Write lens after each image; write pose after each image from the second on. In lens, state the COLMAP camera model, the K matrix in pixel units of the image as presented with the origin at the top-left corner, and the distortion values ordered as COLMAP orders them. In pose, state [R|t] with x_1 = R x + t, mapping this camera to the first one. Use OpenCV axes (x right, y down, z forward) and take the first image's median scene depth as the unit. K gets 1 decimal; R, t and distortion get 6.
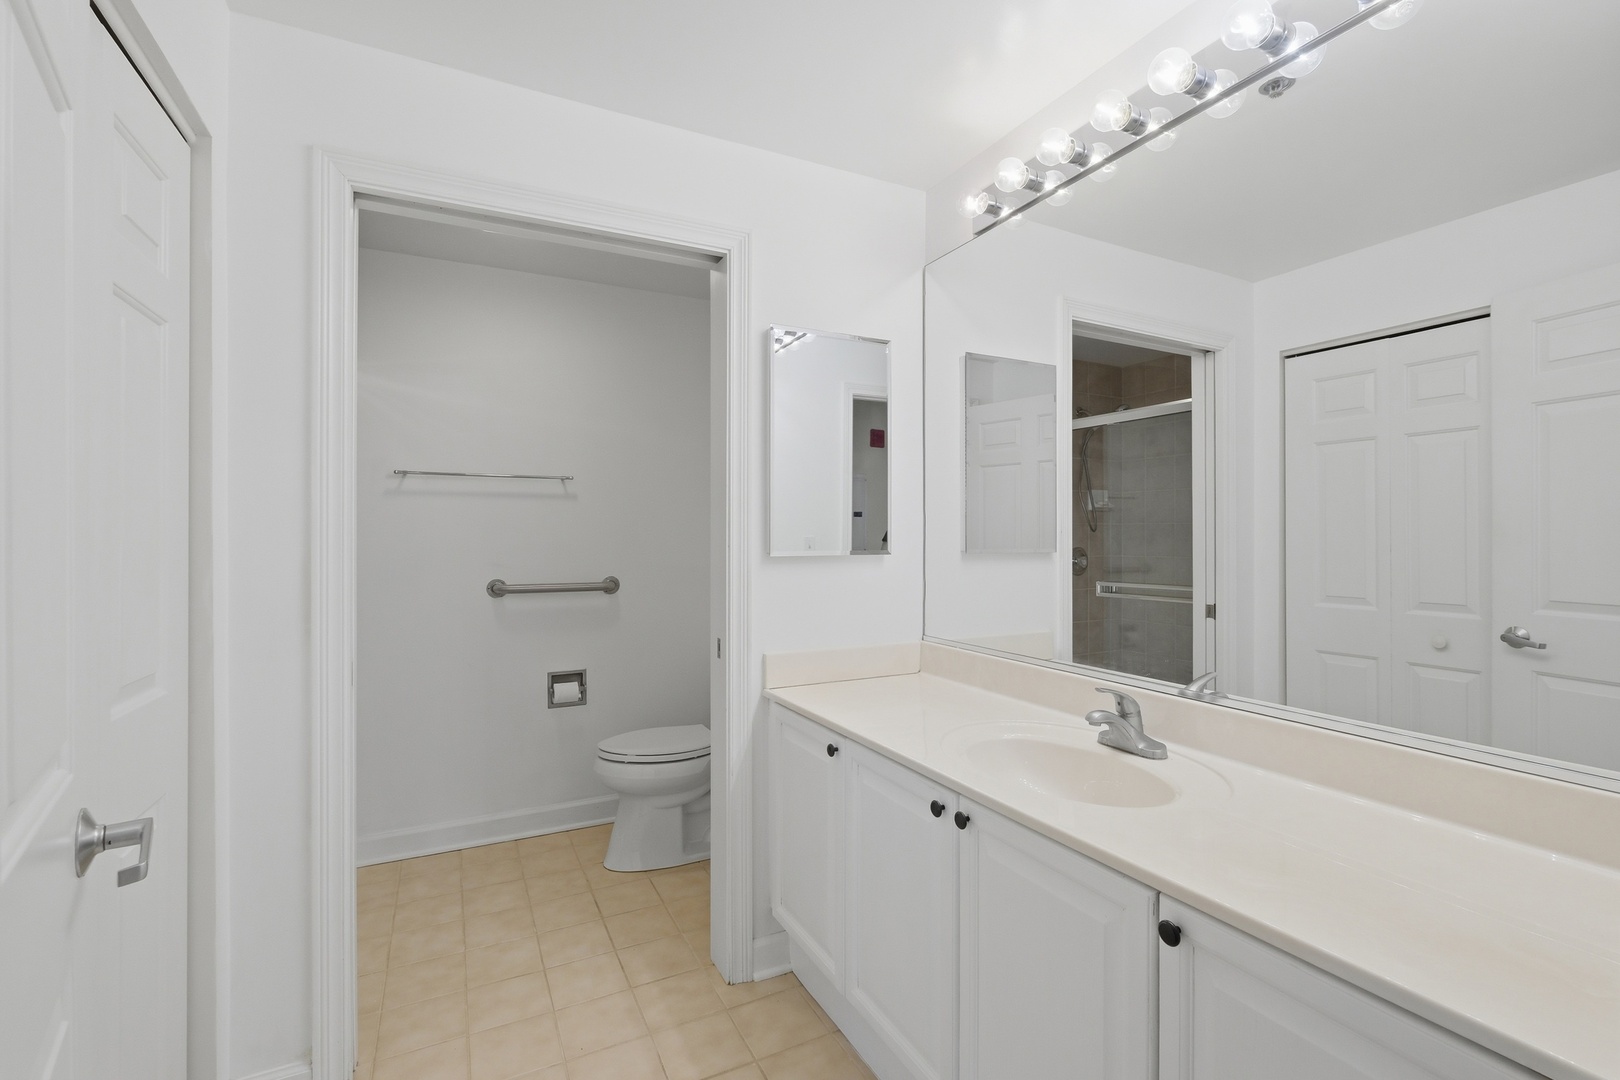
lens RADIAL K [[721.9, 0, 809.4], [0, 721.9, 540.3], [0, 0, 1]] dist [-0.000726, -0.000474]
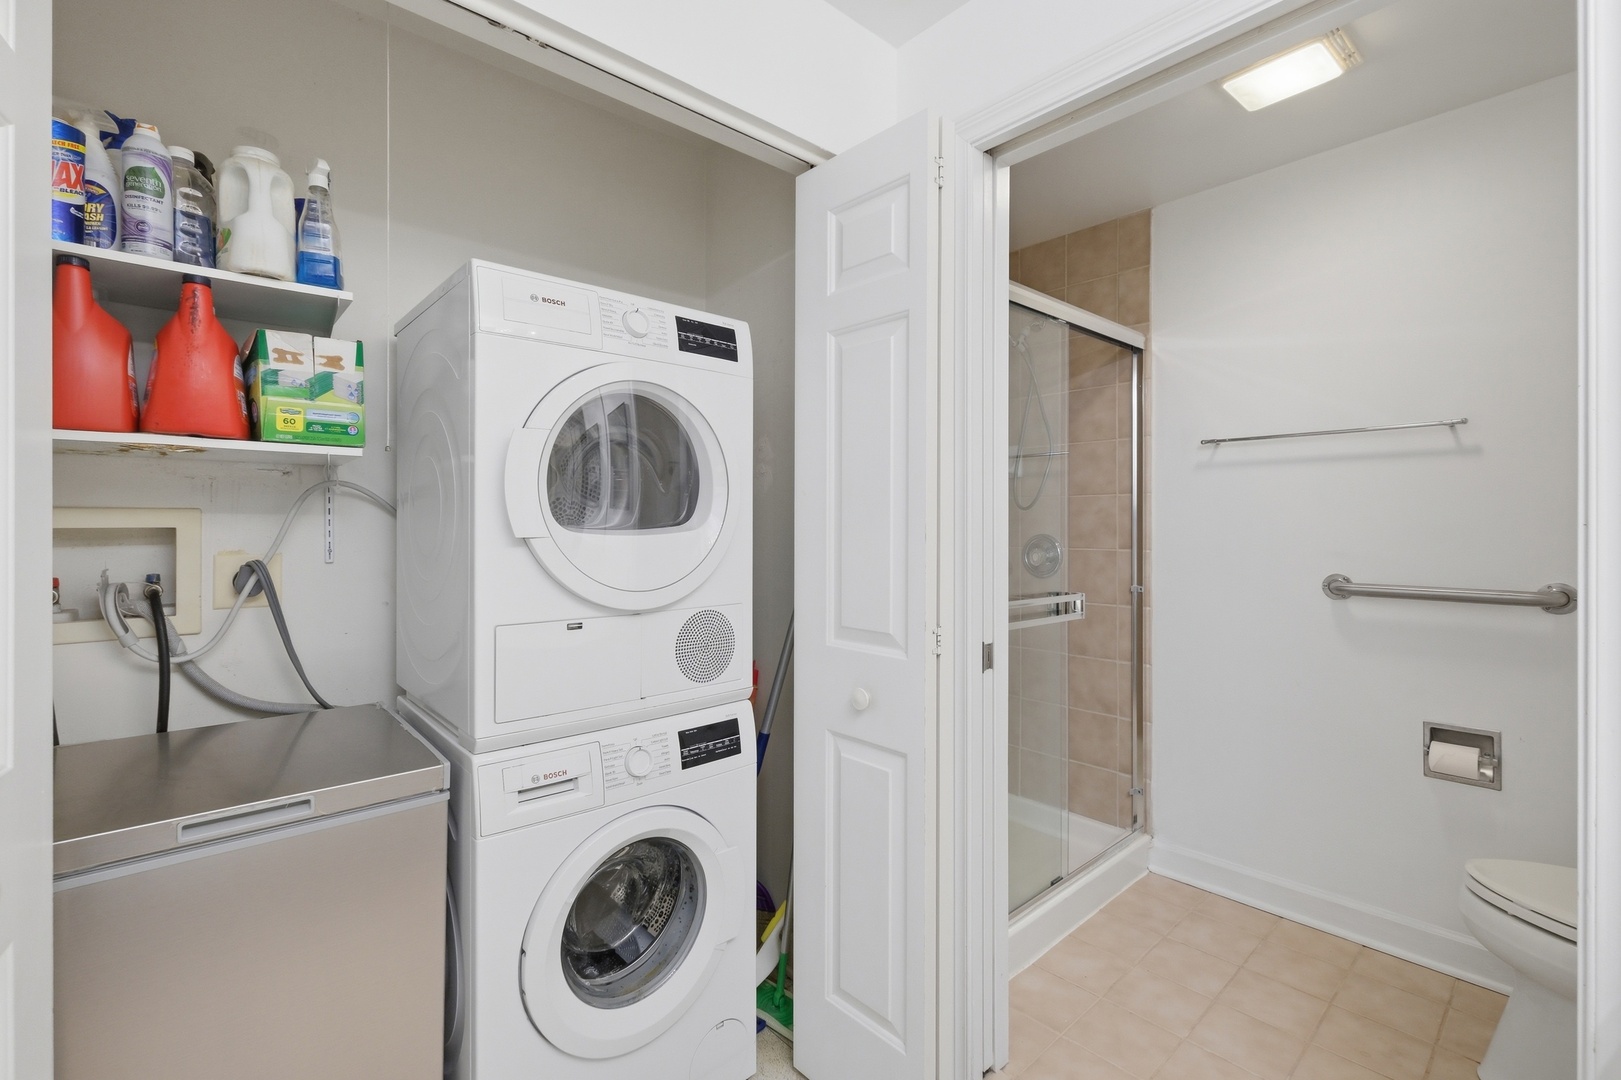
lens RADIAL K [[722.4, 0, 810.3], [0, 722.4, 528.5], [0, 0, 1]] dist [-0.000726, -0.000474]
pose [[0.256286, 0.008571, -0.966563, 0.132098], [-0.001525, 0.999963, 0.008462, 0.002315], [0.966600, -0.000695, 0.256289, 0.295692]]
